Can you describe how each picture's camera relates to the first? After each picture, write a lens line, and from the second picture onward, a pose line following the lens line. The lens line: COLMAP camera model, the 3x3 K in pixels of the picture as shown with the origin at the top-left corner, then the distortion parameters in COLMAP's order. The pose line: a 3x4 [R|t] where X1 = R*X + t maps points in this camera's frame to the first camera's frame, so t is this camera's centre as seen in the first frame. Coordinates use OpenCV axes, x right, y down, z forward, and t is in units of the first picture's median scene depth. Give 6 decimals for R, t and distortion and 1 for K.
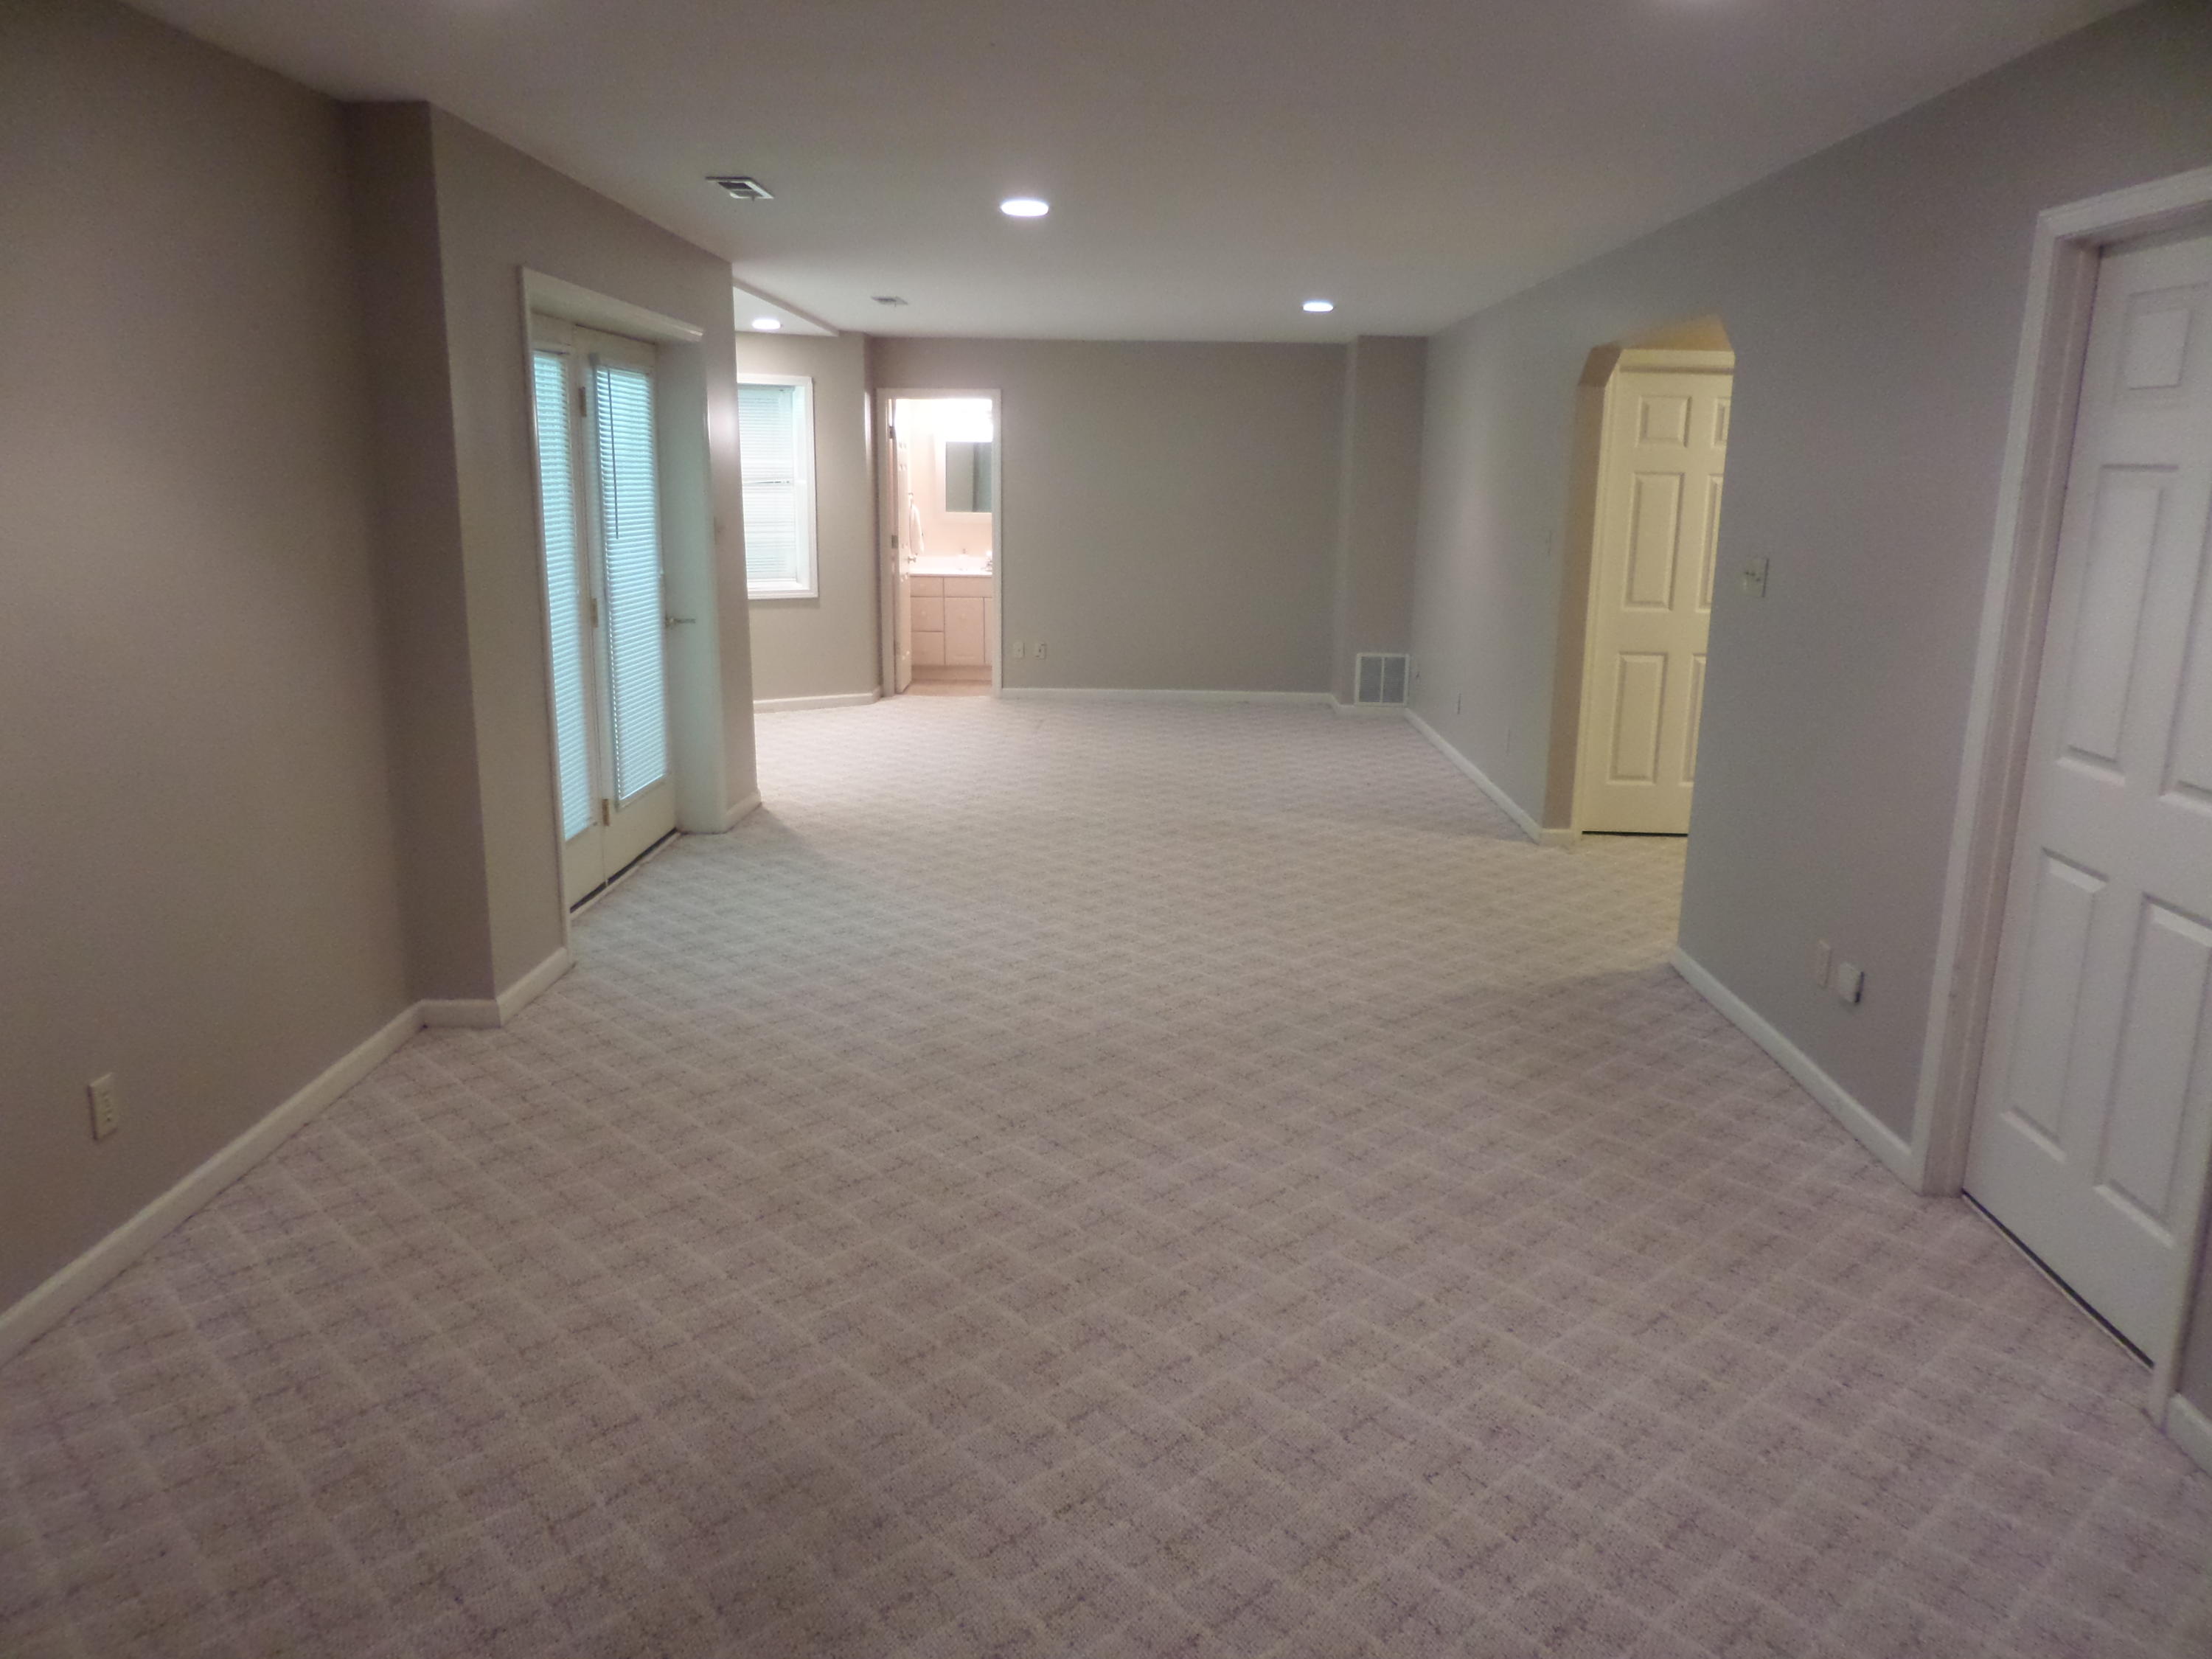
lens RADIAL K [[1594.2, 0, 1109.6], [0, 1594.2, 836.8], [0, 0, 1]] dist [-0.005626, 0.015051]
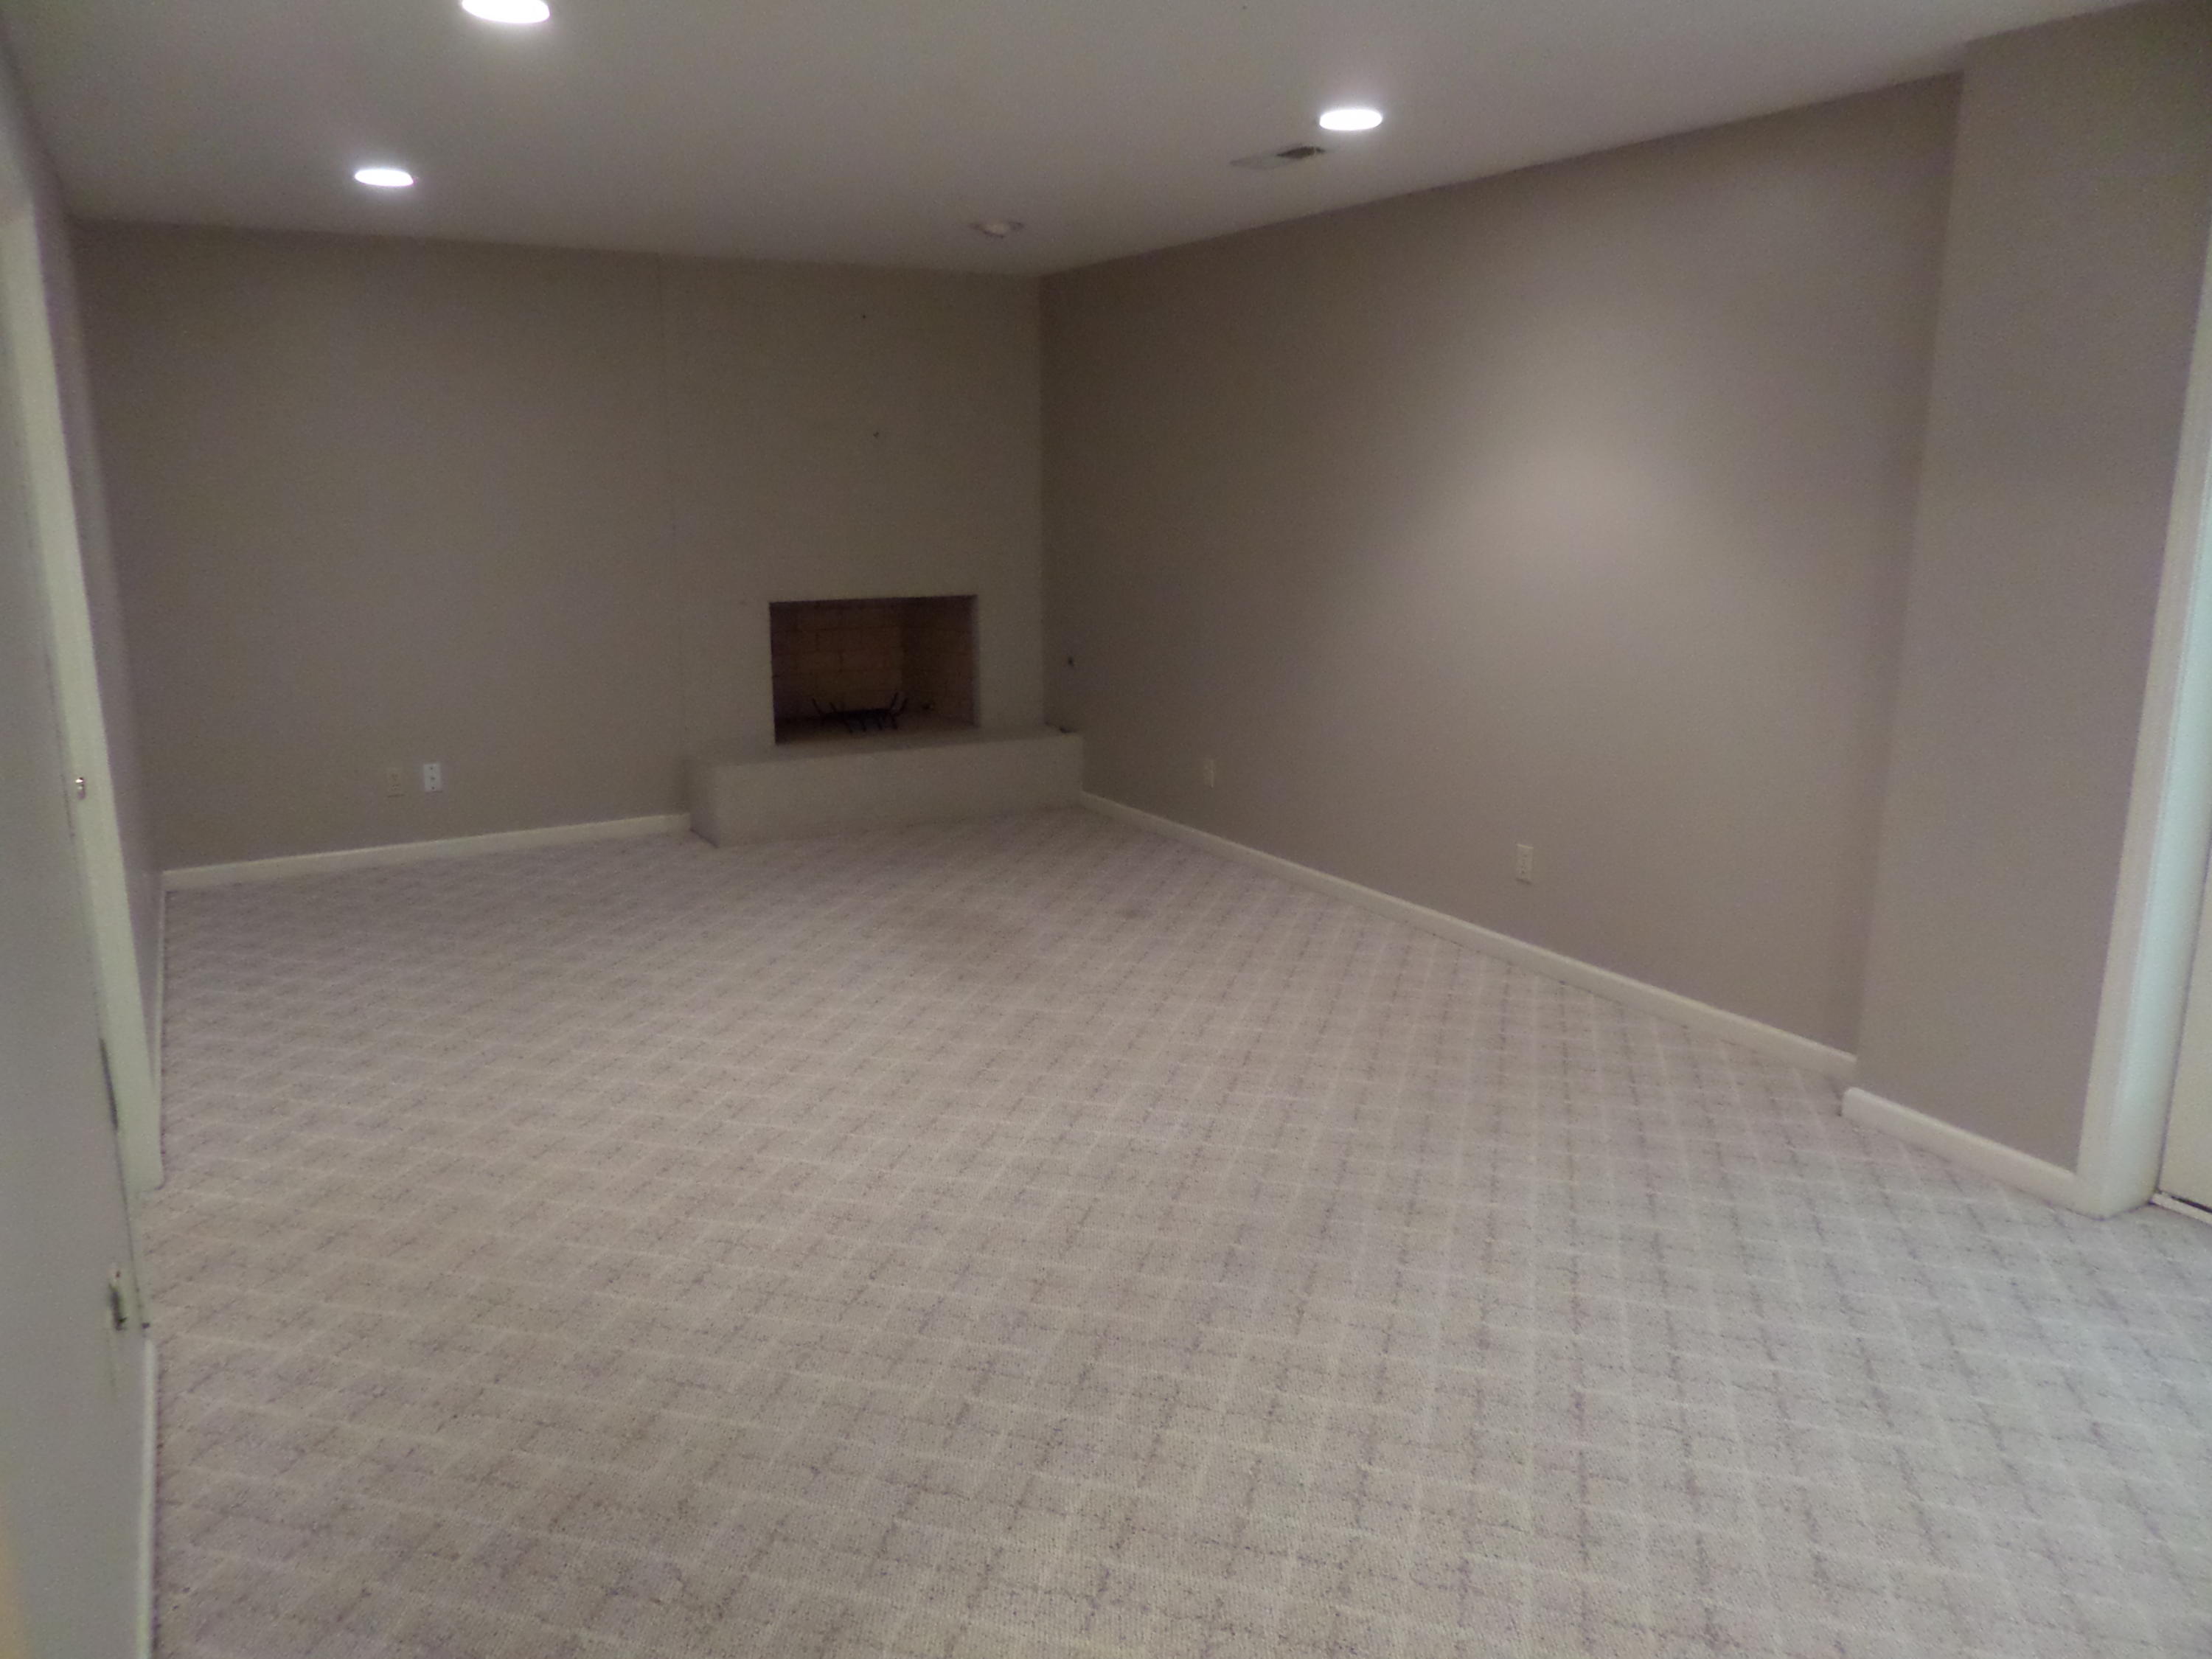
lens RADIAL K [[1594.2, 0, 1105.7], [0, 1594.2, 827.6], [0, 0, 1]] dist [-0.005626, 0.015051]
pose [[-0.858804, 0.098645, -0.502718, 0.525599], [-0.127501, 0.909255, 0.396230, -0.432980], [0.496185, 0.404381, -0.768295, 1.920477]]
